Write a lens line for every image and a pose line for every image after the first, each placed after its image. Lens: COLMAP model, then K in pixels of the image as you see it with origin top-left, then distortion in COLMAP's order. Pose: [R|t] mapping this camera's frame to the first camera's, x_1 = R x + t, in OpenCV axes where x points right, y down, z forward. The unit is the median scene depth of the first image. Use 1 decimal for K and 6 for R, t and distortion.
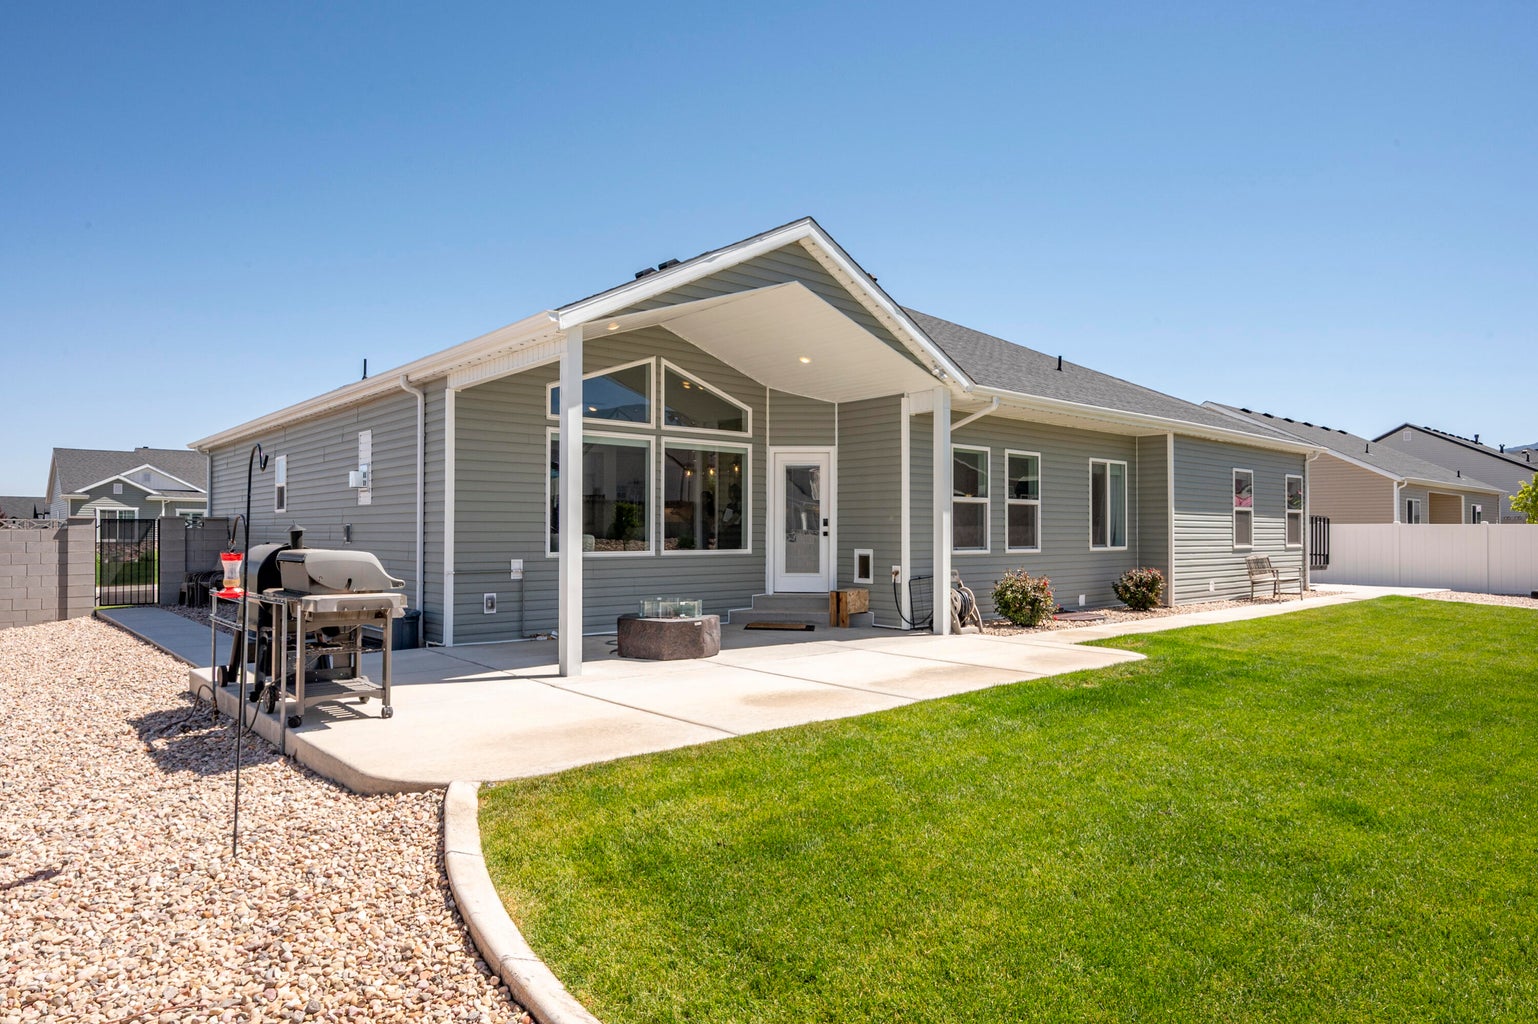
lens RADIAL K [[918.6, 0, 767.5], [0, 918.6, 510.5], [0, 0, 1]] dist [0.000833, -0.000163]
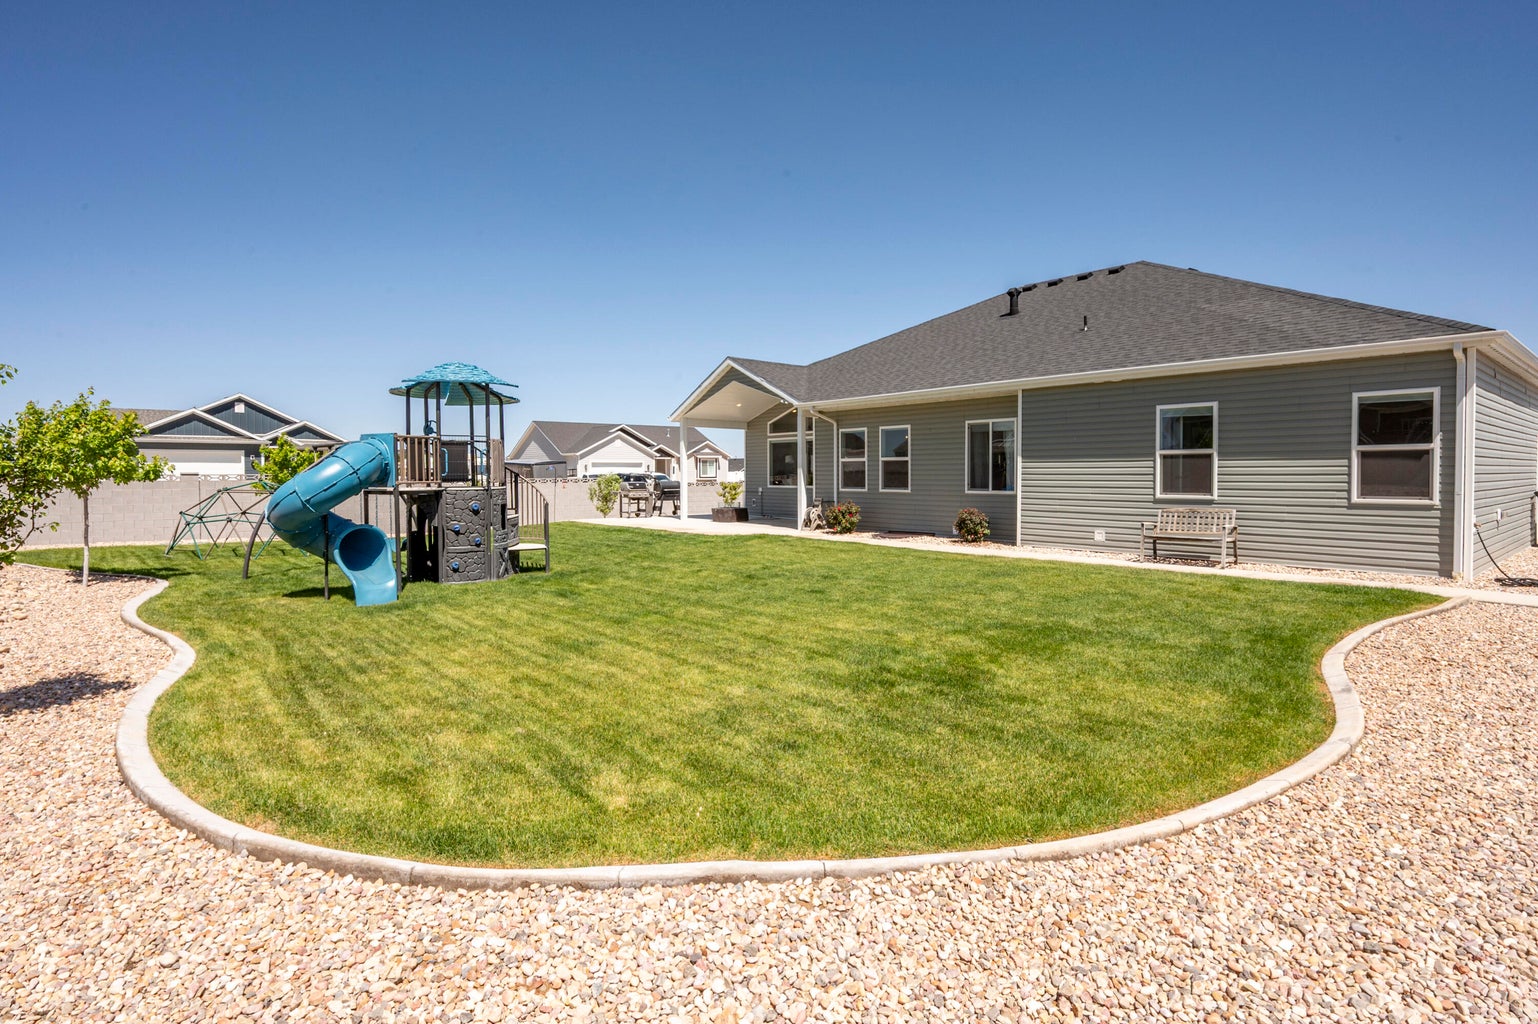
lens RADIAL K [[773.7, 0, 760.6], [0, 773.7, 480.4], [0, 0, 1]] dist [0.000007, -0.000015]
pose [[-0.019495, 0.004142, -0.999801, 1.674141], [0.023118, 0.999726, 0.003691, 0.017723], [0.999543, -0.023041, -0.019585, 0.849830]]
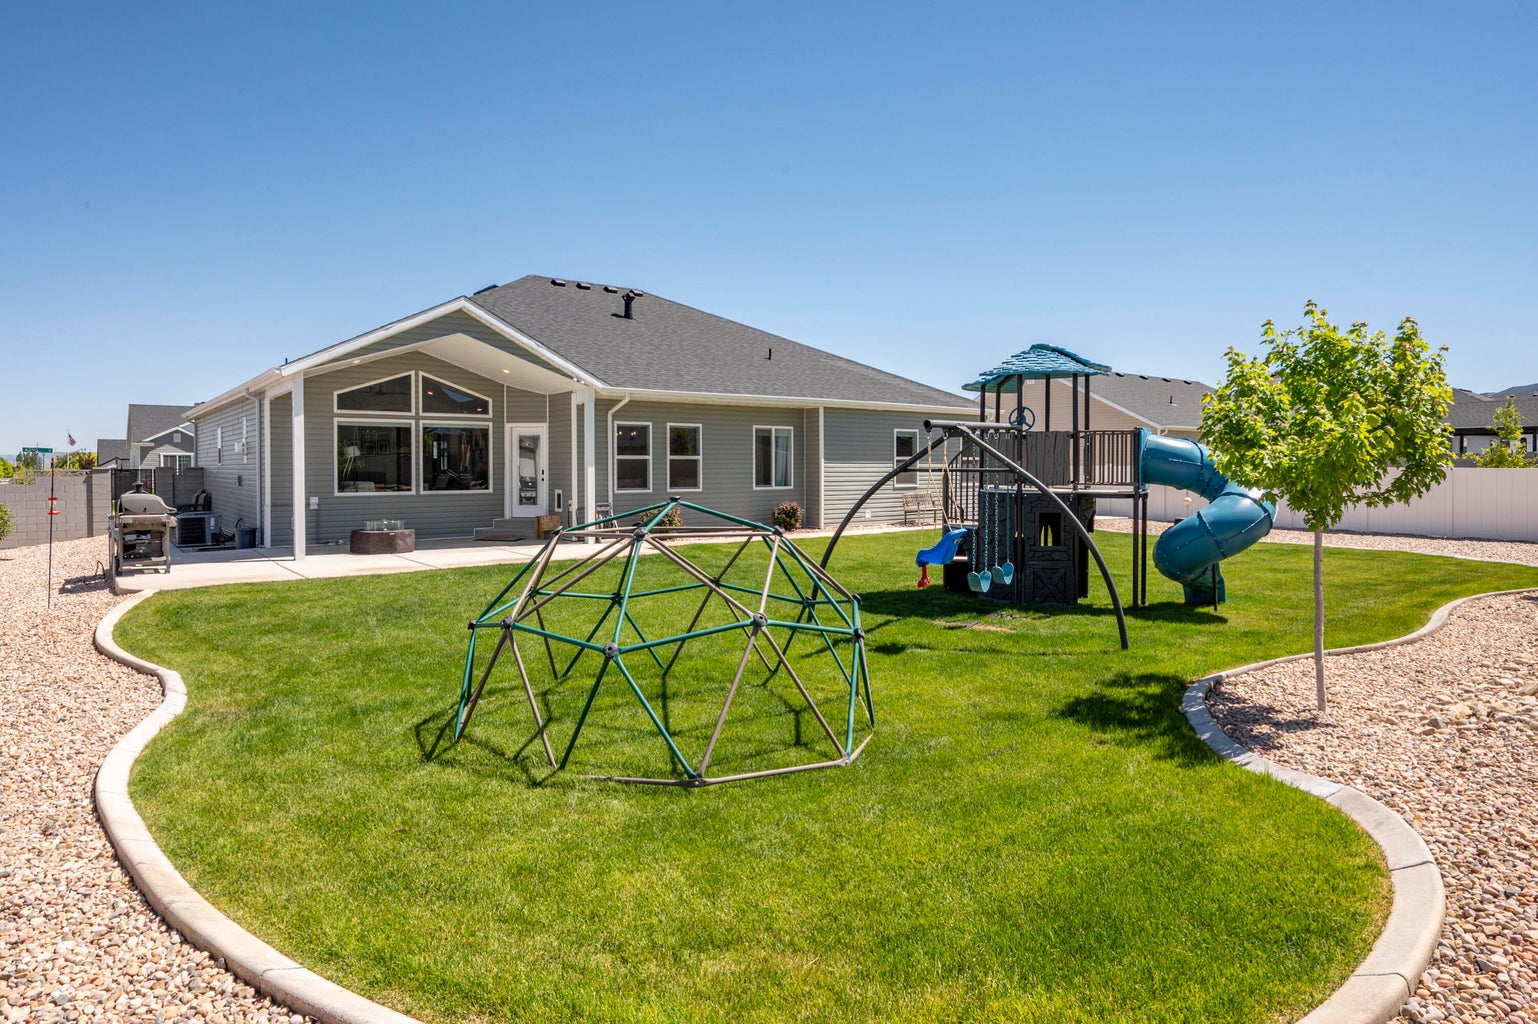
lens RADIAL K [[887.8, 0, 768.7], [0, 887.8, 471.8], [0, 0, 1]] dist [-0.002936, -0.000723]
pose [[0.997992, -0.003852, -0.063226, 0.537685], [0.005742, 0.999541, 0.029745, -0.029999], [0.063082, -0.030049, 0.997556, -0.461496]]
